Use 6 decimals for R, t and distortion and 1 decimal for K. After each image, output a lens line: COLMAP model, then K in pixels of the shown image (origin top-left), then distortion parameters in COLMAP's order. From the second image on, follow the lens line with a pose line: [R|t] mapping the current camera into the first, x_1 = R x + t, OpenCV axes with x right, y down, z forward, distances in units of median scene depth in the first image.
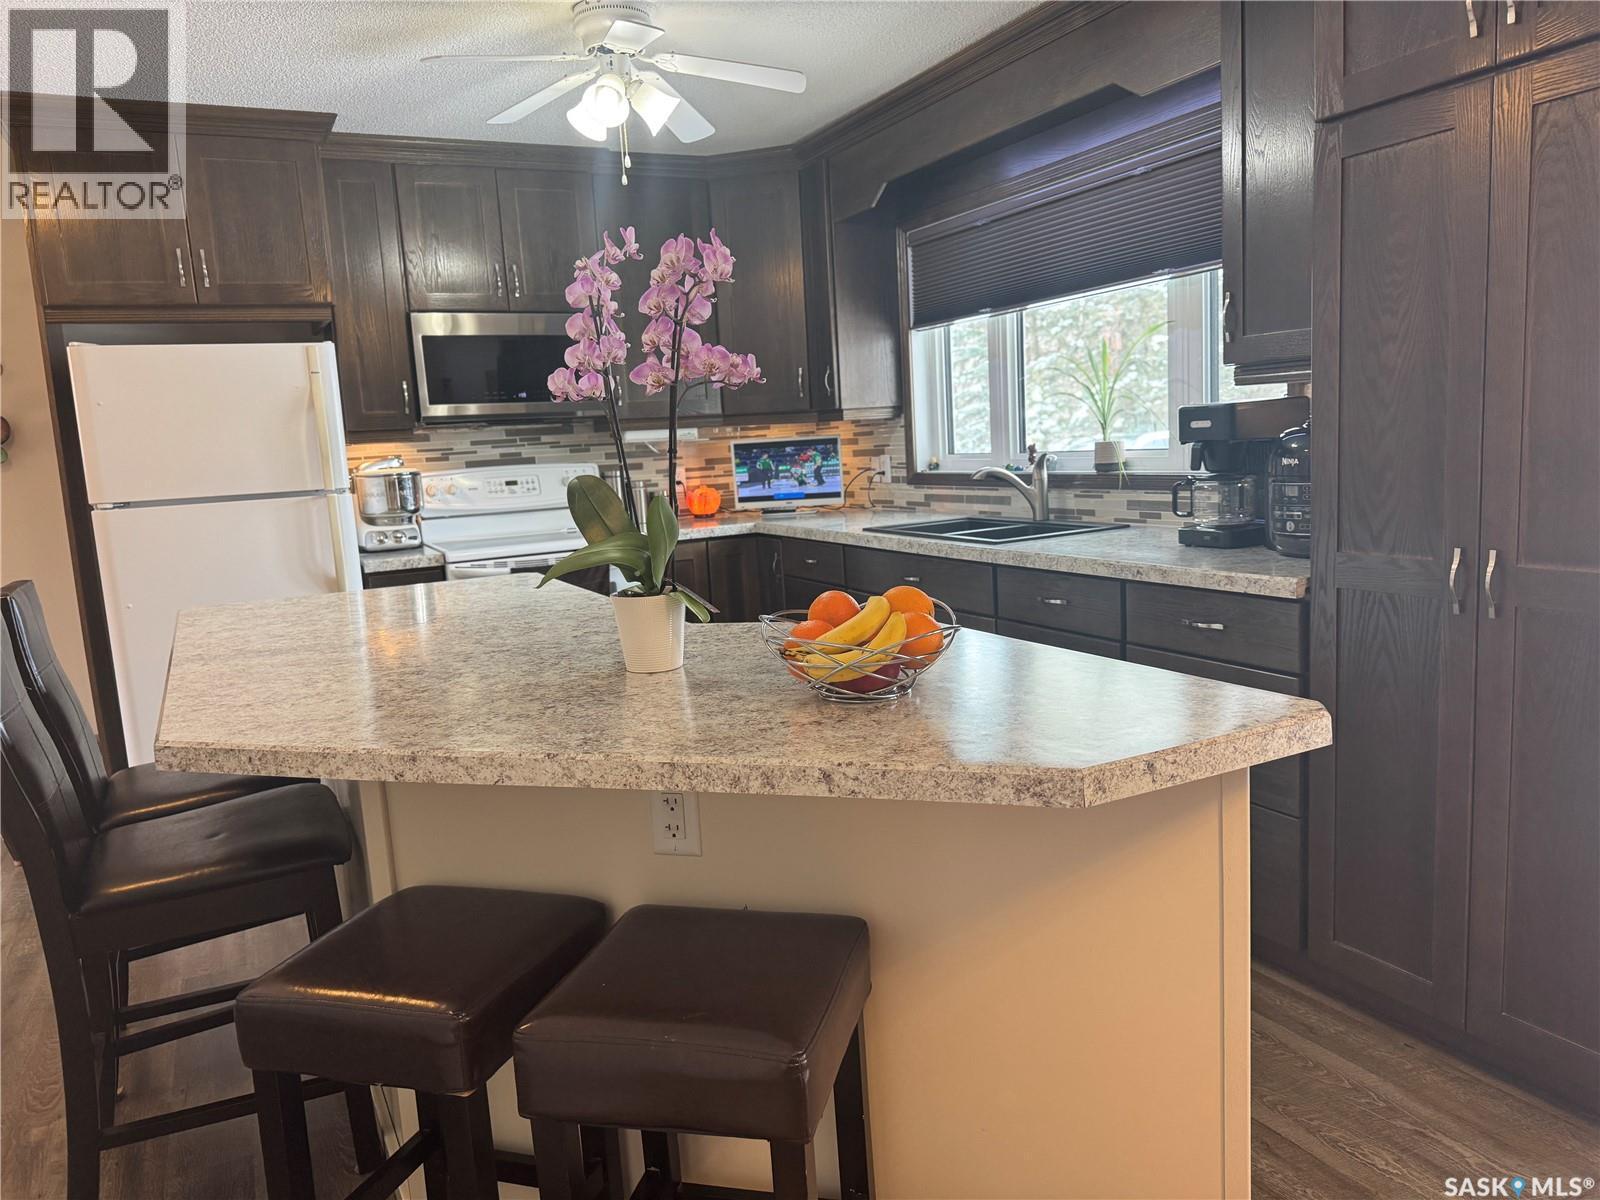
lens RADIAL K [[1118.8, 0, 800.0], [0, 1118.8, 600.0], [0, 0, 1]] dist [0.002474, -0.000926]
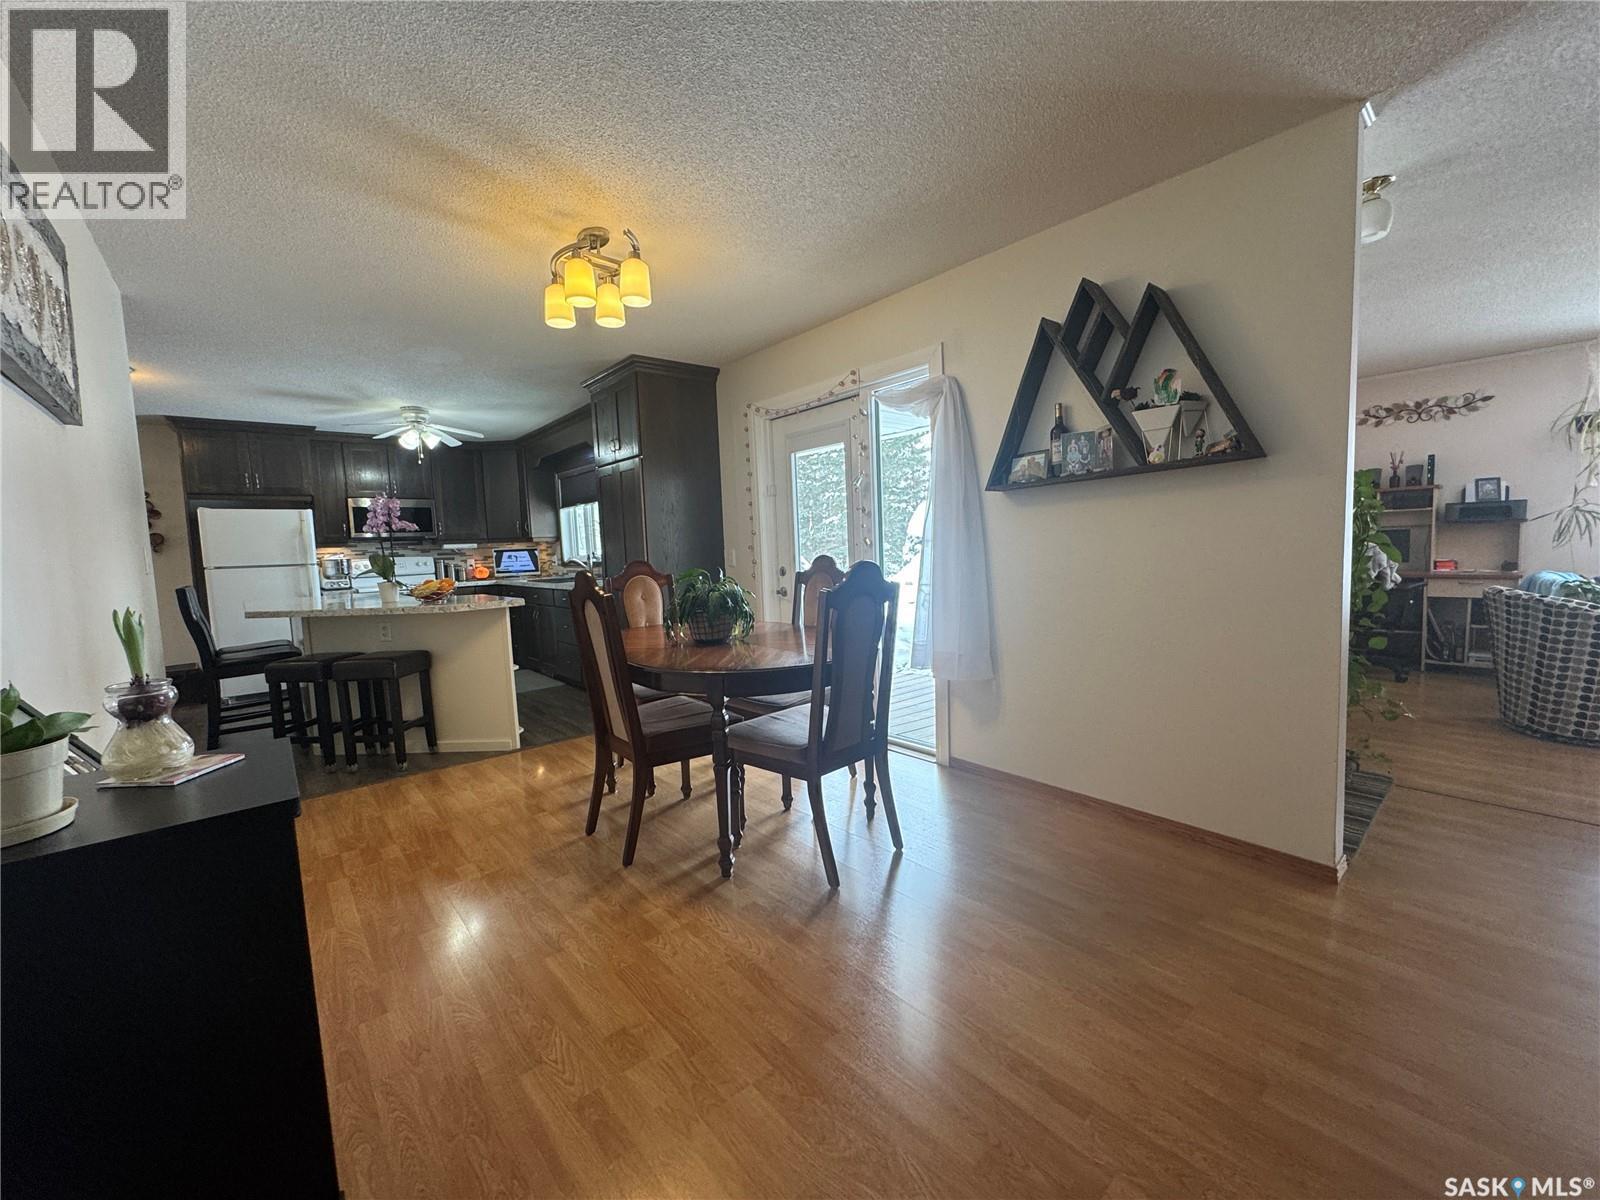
lens RADIAL K [[654.4, 0, 800.0], [0, 654.4, 600.0], [0, 0, 1]] dist [-0.000438, -0.000013]
pose [[0.975651, -0.002414, 0.219314, 0.345708], [0.019039, 0.997097, -0.073723, 0.112537], [-0.218499, 0.076103, 0.972865, -0.693301]]
